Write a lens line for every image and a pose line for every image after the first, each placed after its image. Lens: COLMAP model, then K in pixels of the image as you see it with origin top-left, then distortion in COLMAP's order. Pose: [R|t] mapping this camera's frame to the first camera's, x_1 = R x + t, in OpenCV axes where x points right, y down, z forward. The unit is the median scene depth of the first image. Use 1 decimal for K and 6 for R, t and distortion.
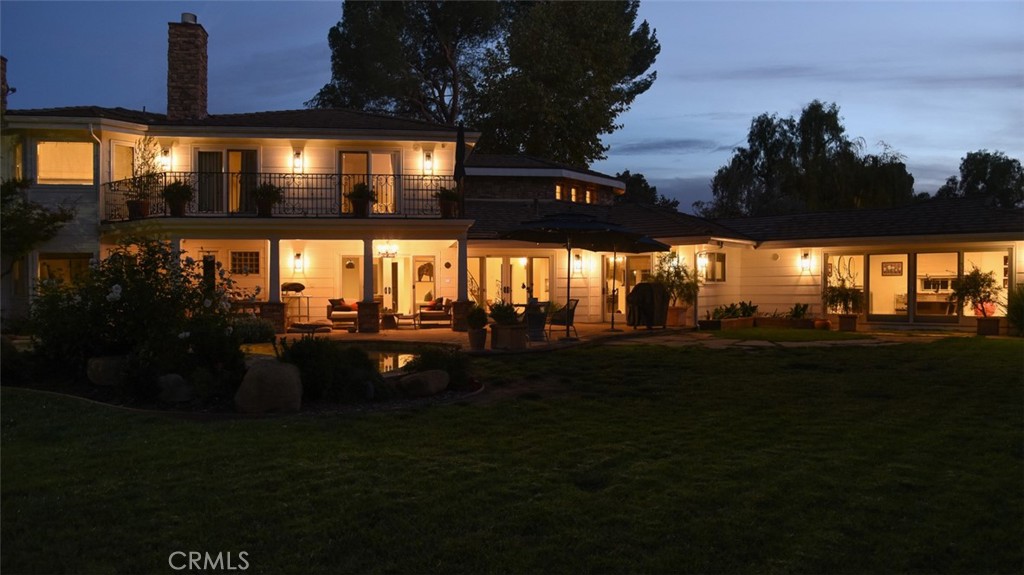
lens RADIAL K [[712.7, 0, 512.0], [0, 712.7, 287.5], [0, 0, 1]] dist [-0.066134, 0.001549]
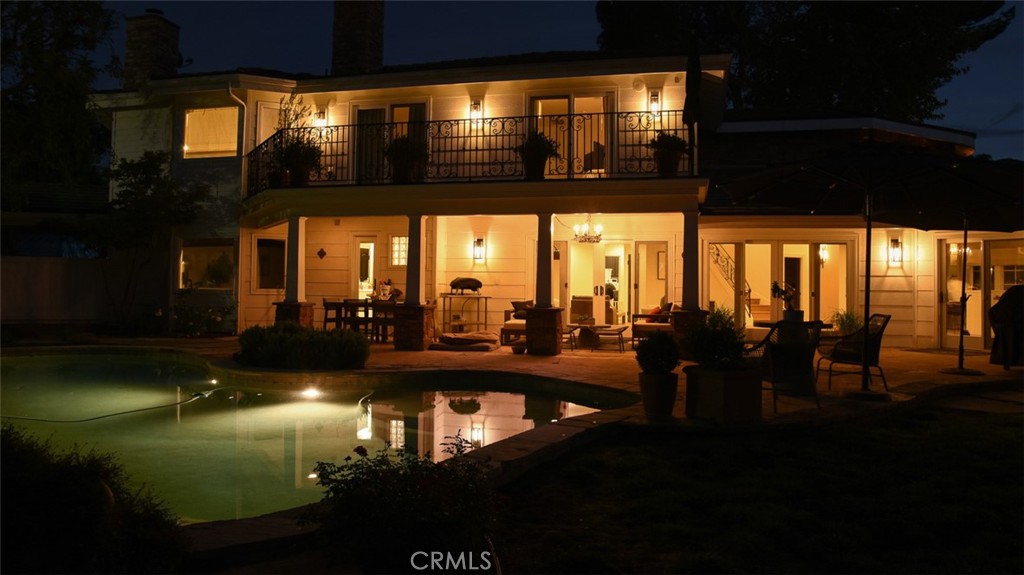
lens RADIAL K [[715.5, 0, 513.1], [0, 715.5, 269.4], [0, 0, 1]] dist [-0.114923, 0.064574]
pose [[0.912235, 0.006925, -0.409609, 0.038810], [-0.016656, 0.999657, -0.020194, -0.001384], [0.409329, 0.025245, 0.912038, 0.332939]]
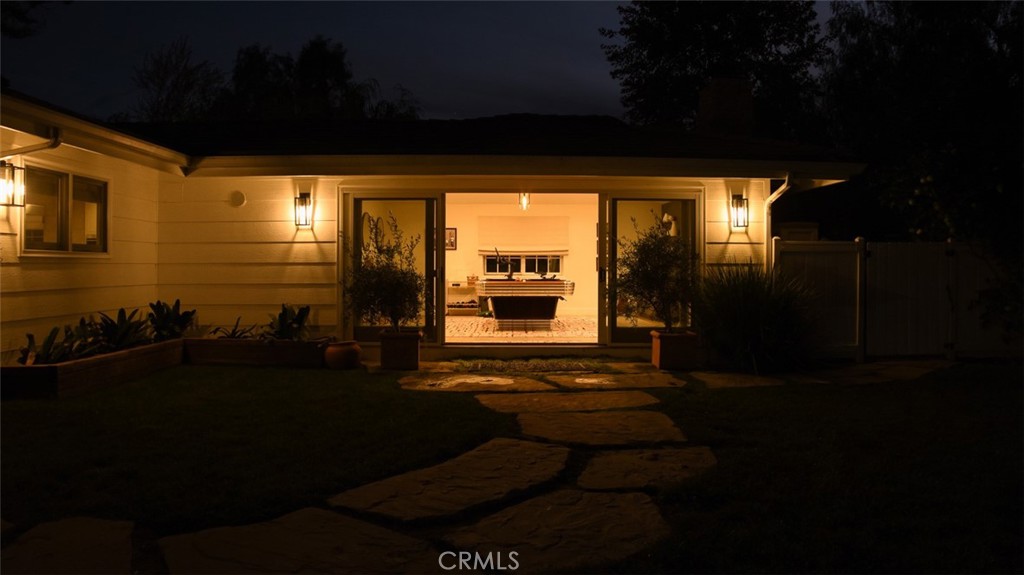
lens RADIAL K [[712.7, 0, 512.0], [0, 712.7, 287.5], [0, 0, 1]] dist [-0.066134, 0.001549]
pose [[0.776812, -0.011749, 0.629622, 0.245681], [-0.004894, 0.999683, 0.024693, 0.000253], [-0.629713, -0.022263, 0.776509, 0.590474]]
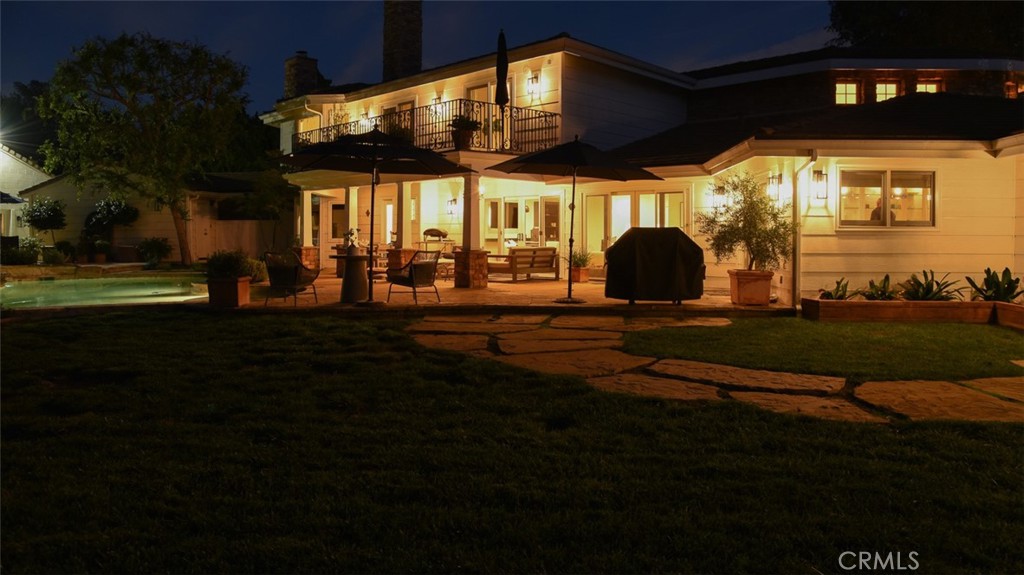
lens RADIAL K [[714.2, 0, 514.1], [0, 714.2, 251.7], [0, 0, 1]] dist [-0.147997, 0.000757]
pose [[0.570103, 0.025856, -0.821167, 0.565065], [-0.004536, 0.999588, 0.028324, -0.003162], [0.821561, -0.012423, 0.569985, 0.512482]]
